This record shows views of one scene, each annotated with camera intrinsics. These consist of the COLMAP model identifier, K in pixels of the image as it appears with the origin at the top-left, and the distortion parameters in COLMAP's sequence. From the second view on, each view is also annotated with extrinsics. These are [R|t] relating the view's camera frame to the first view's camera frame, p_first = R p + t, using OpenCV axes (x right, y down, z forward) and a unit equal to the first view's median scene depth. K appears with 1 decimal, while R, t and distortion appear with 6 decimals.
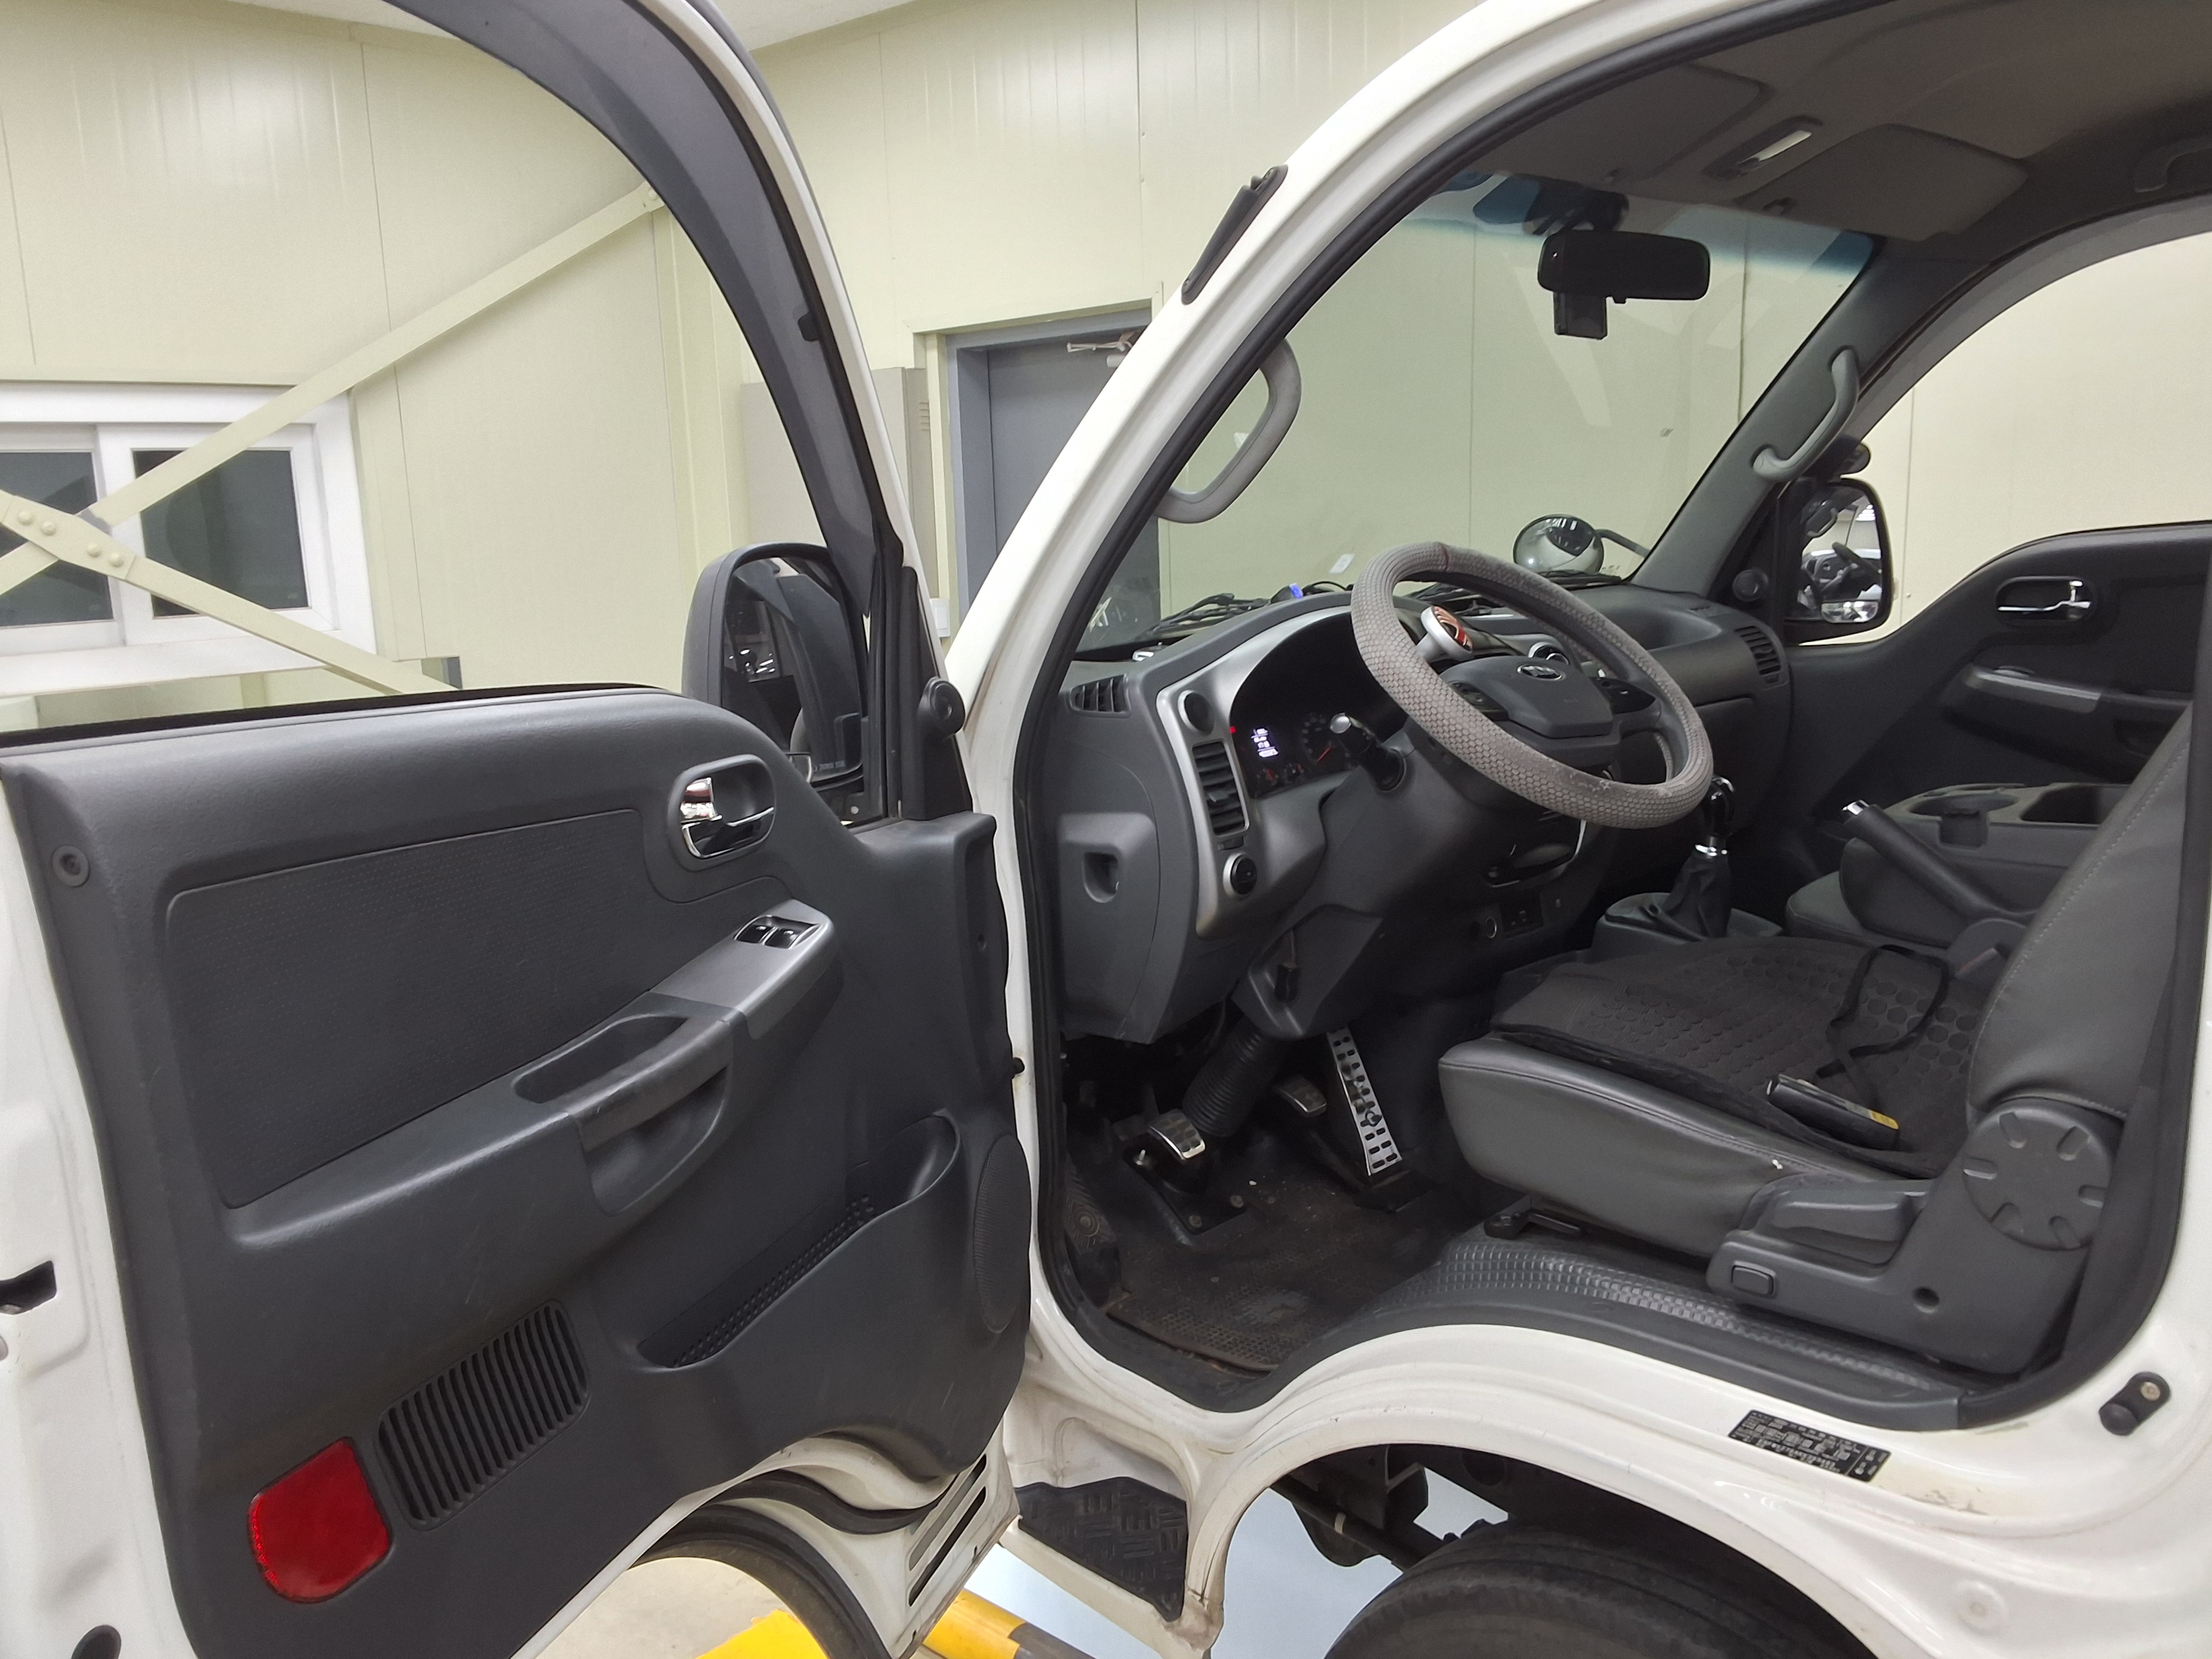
lens RADIAL K [[1778.0, 0, 1075.1], [0, 1778.0, 848.5], [0, 0, 1]] dist [0.121013, -0.196526]
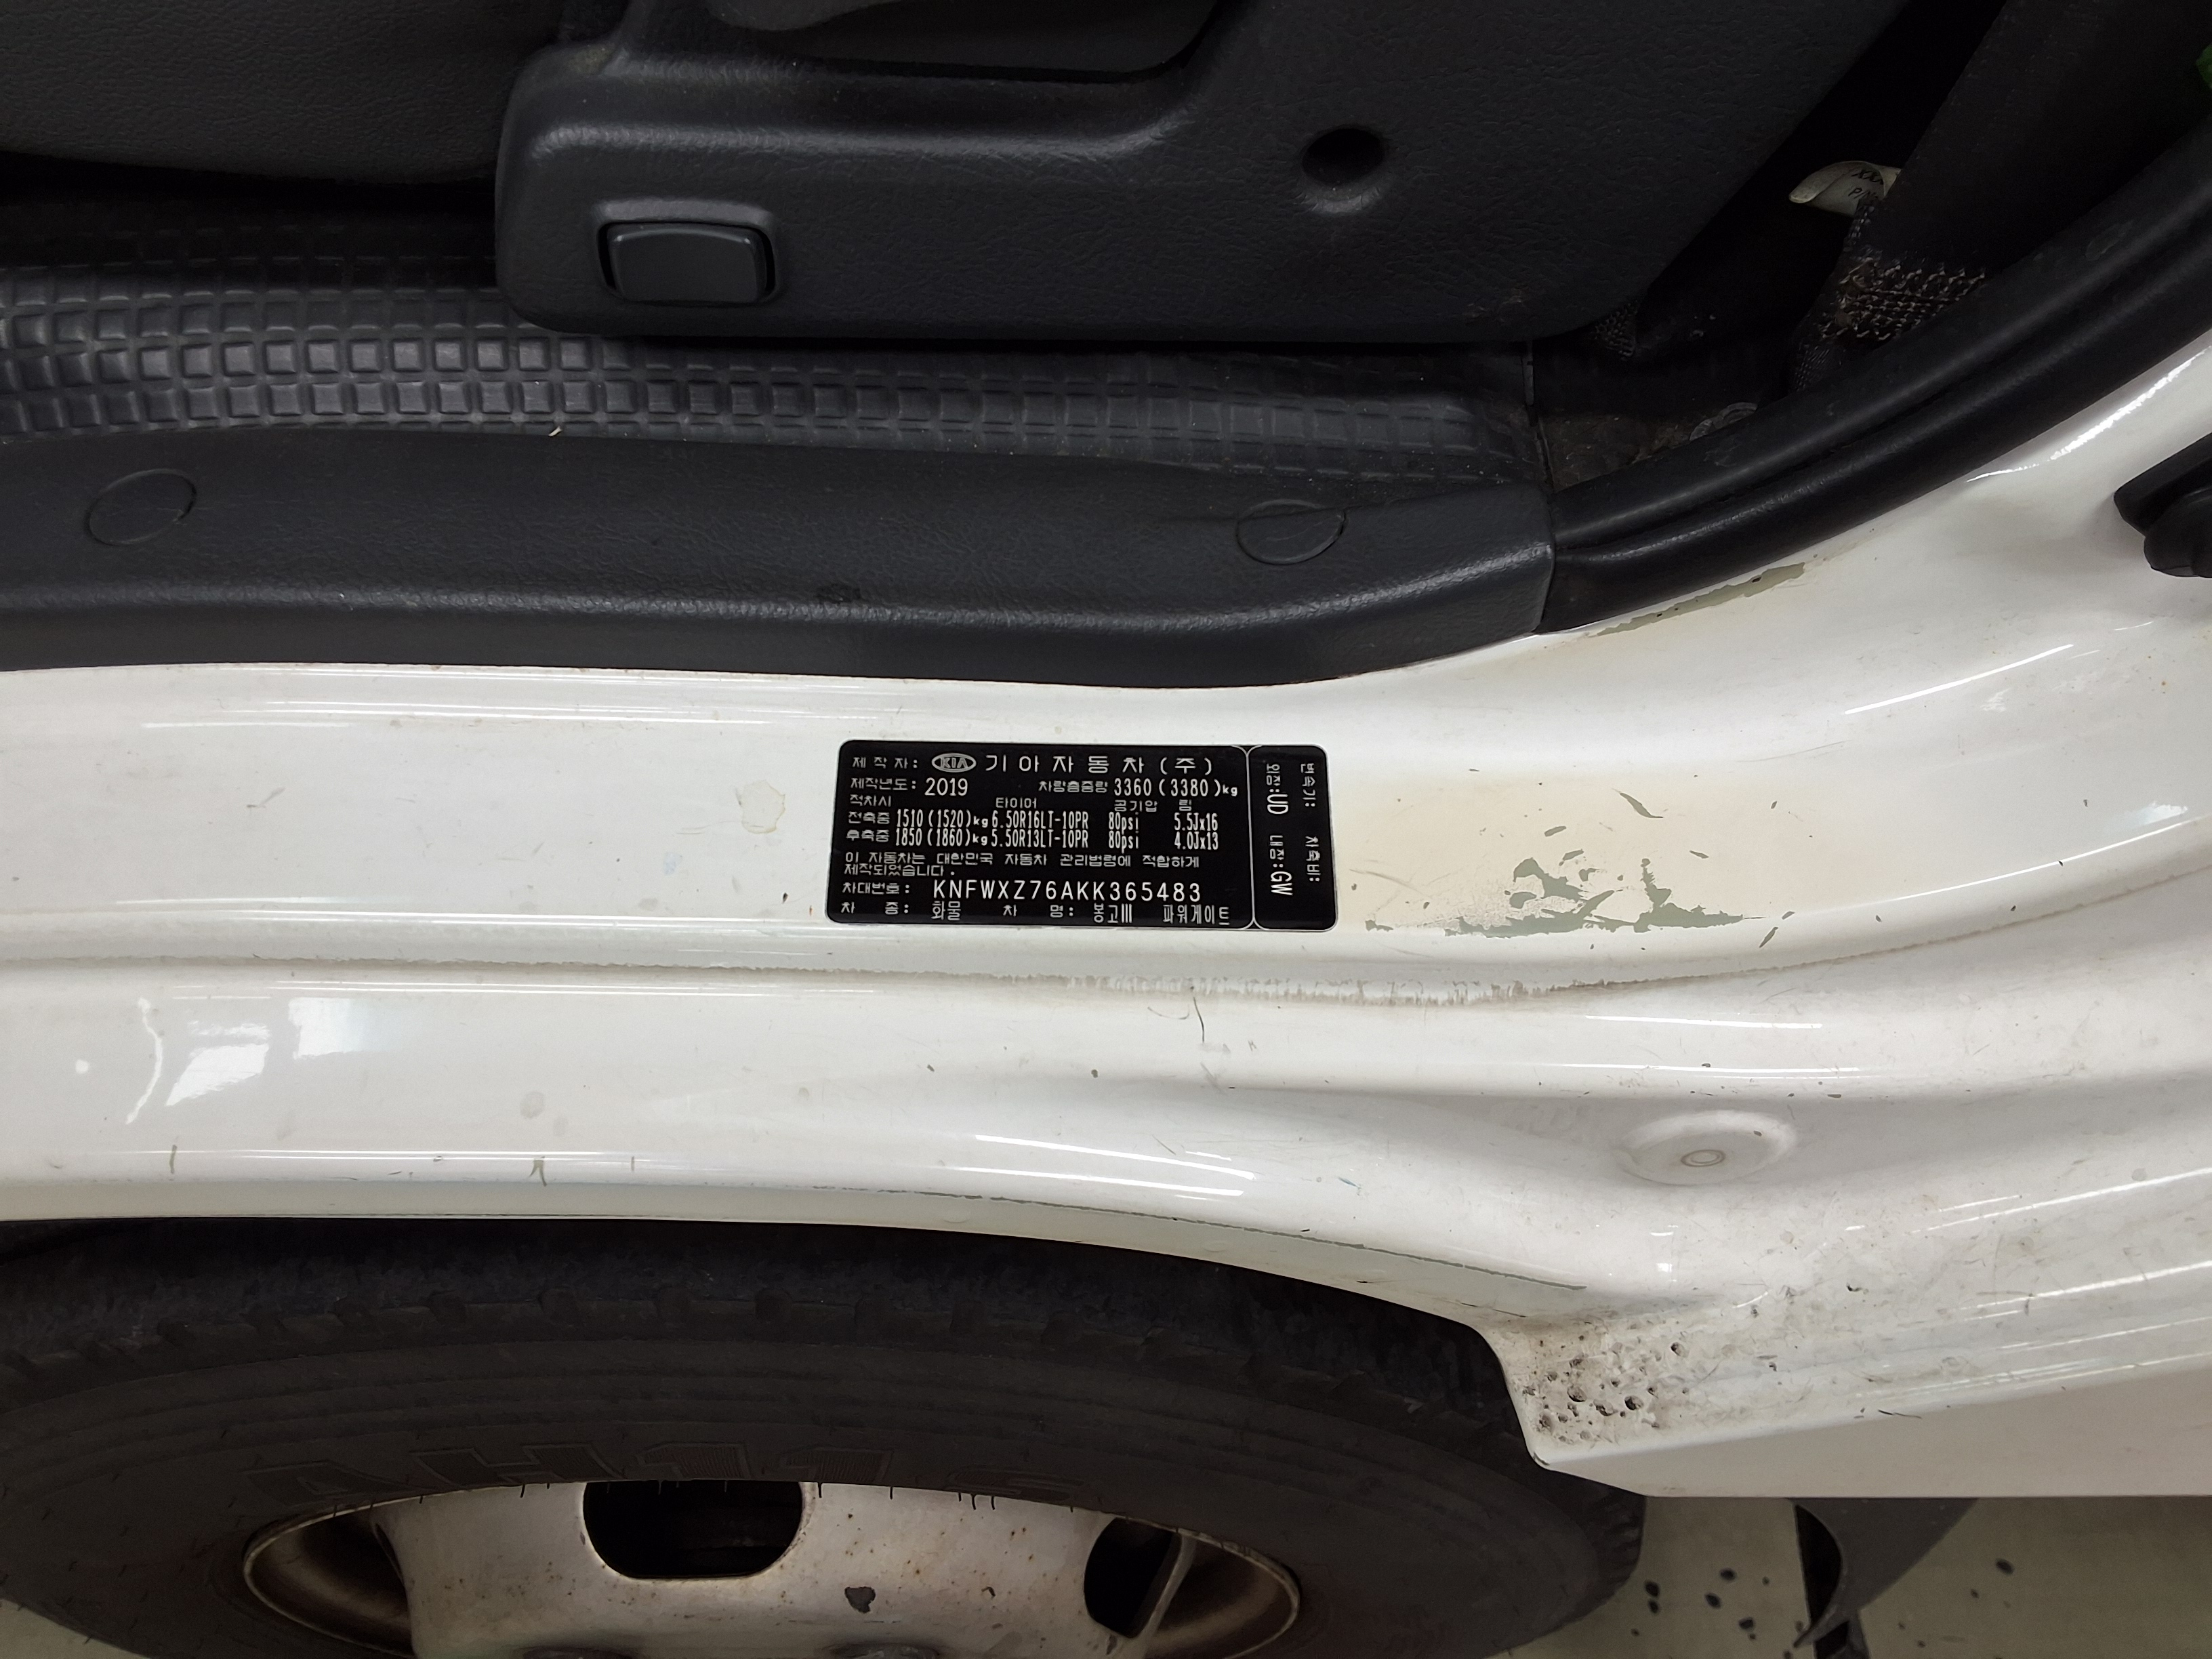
lens RADIAL K [[1778.0, 0, 1075.1], [0, 1778.0, 848.5], [0, 0, 1]] dist [0.121013, -0.196526]
pose [[0.711787, -0.542411, 0.446261, 0.263734], [0.069332, 0.686496, 0.723821, 0.120915], [-0.698965, -0.484266, 0.526246, 0.810325]]
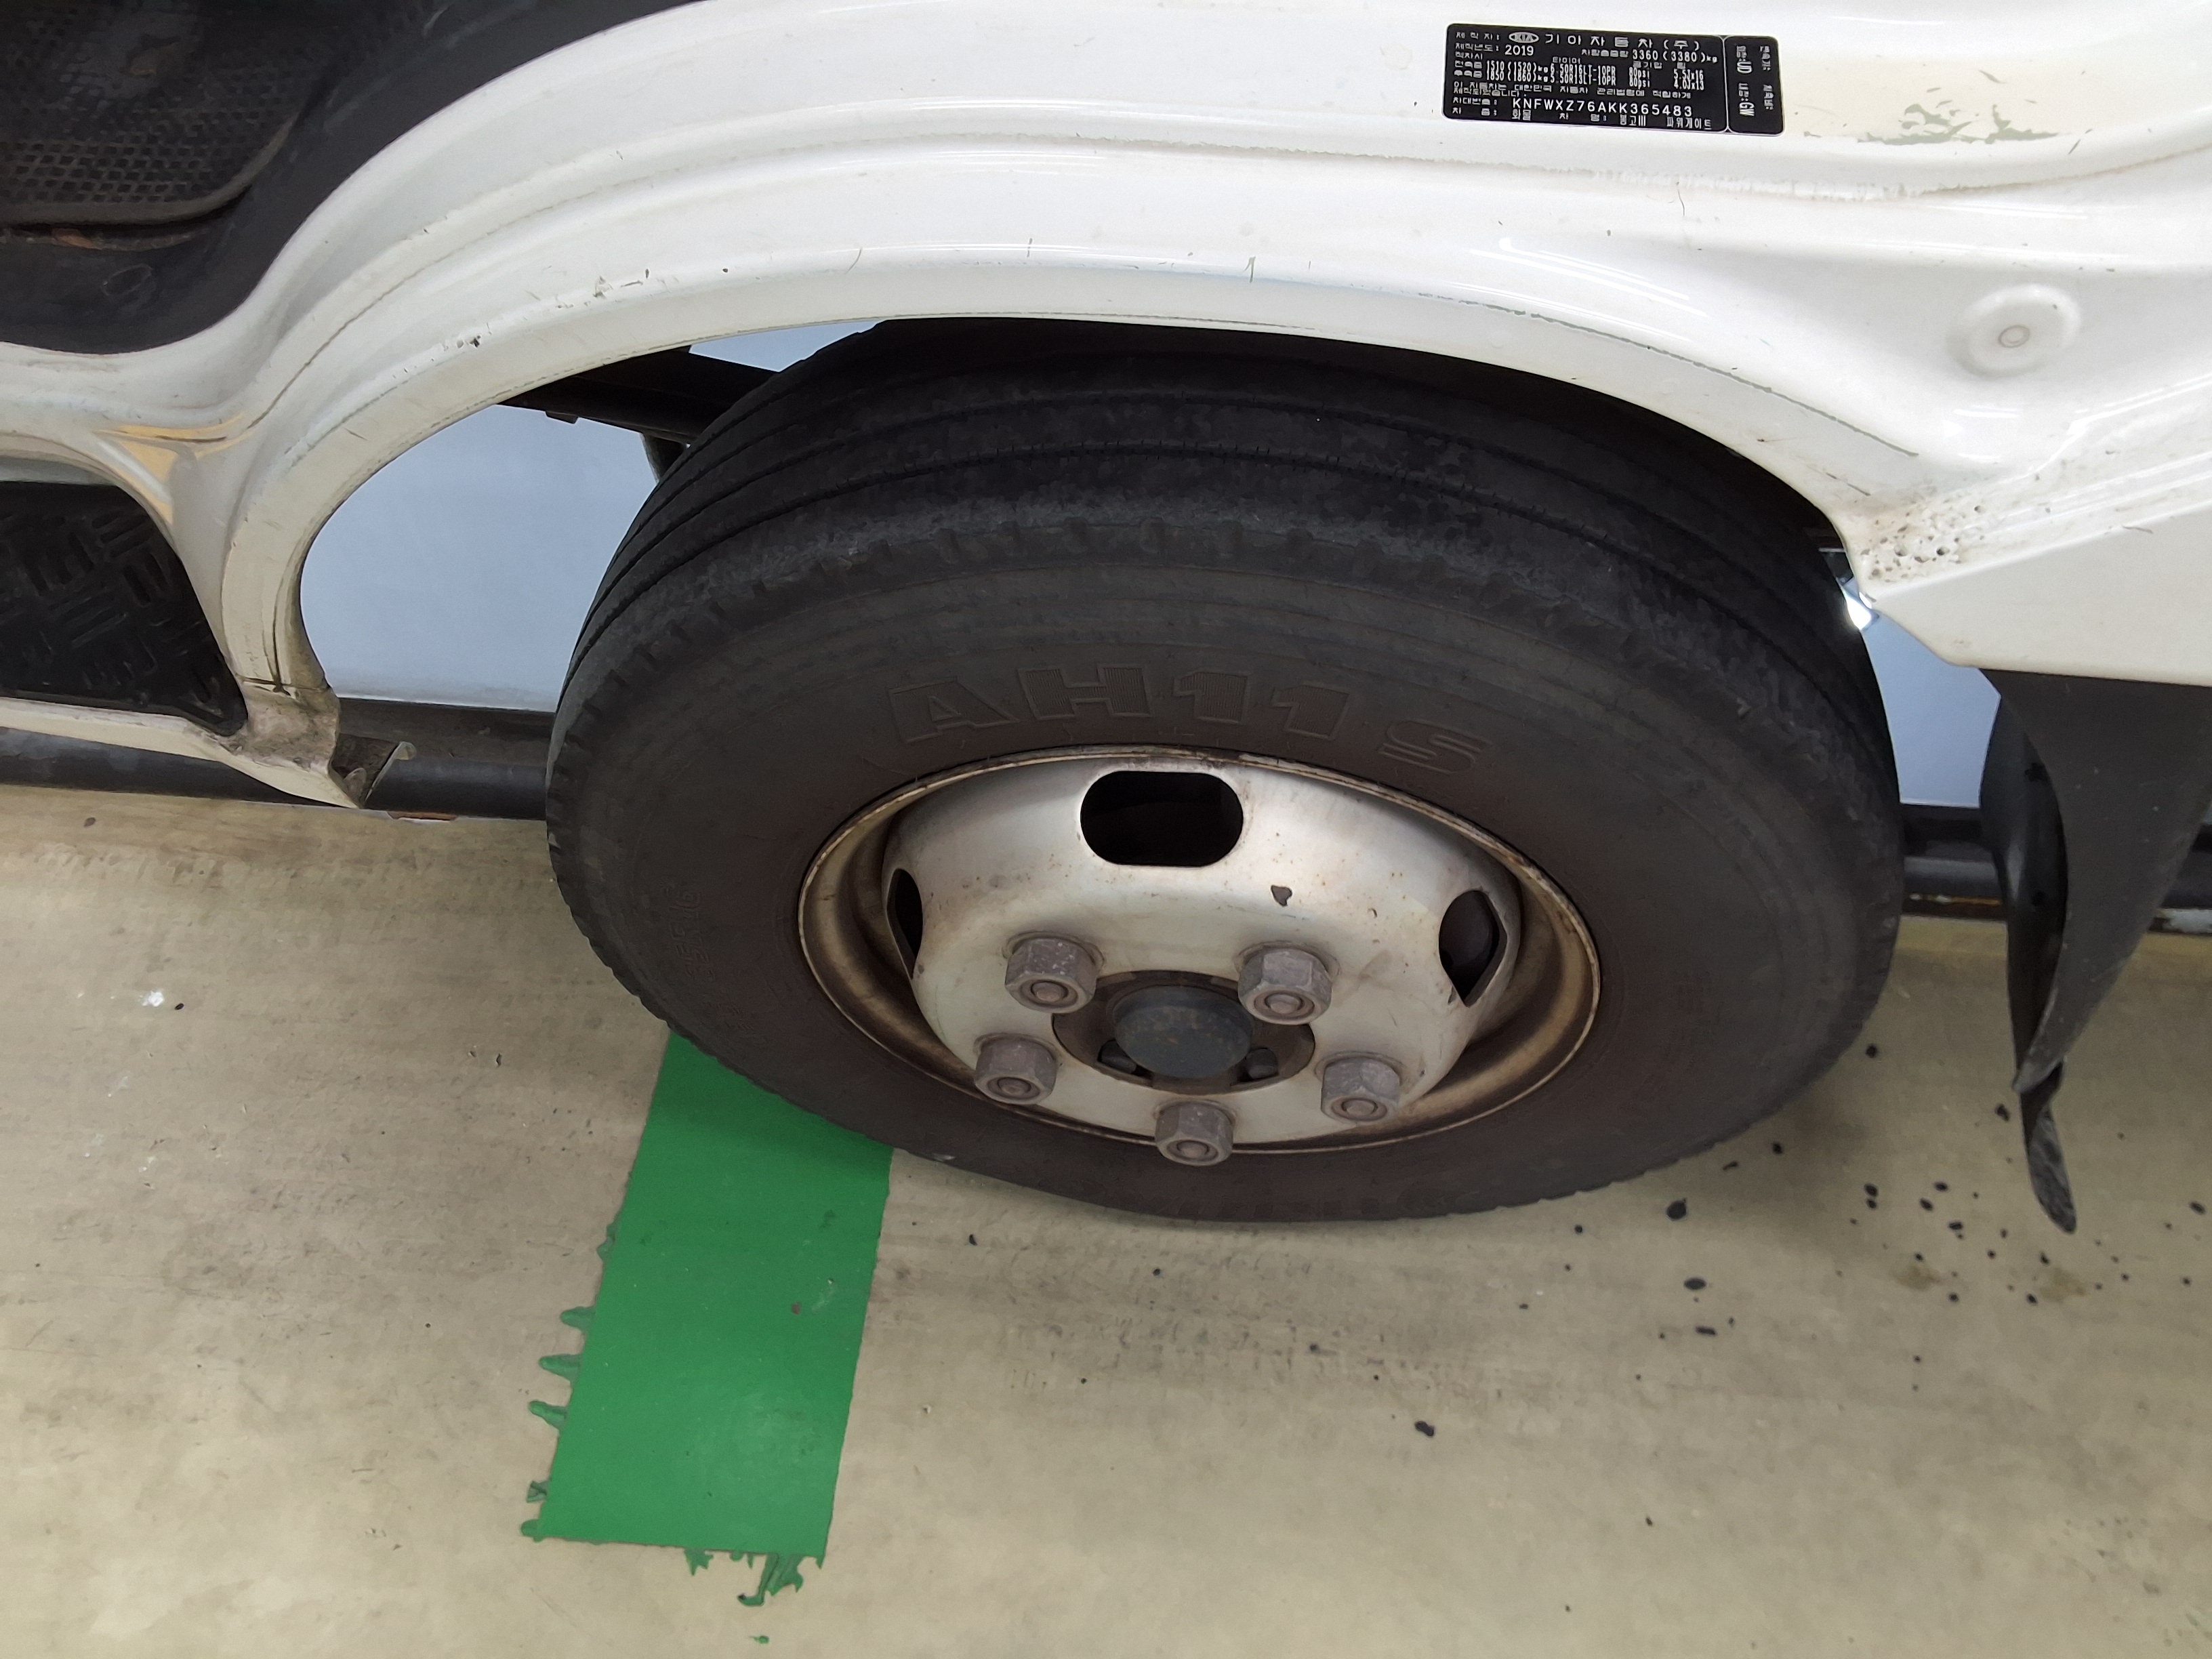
lens RADIAL K [[1778.0, 0, 1075.1], [0, 1778.0, 848.5], [0, 0, 1]] dist [0.121013, -0.196526]
pose [[0.793328, -0.490902, 0.360064, 0.054092], [0.094335, 0.683418, 0.723906, 0.123519], [-0.601441, -0.540329, 0.588484, 0.687914]]
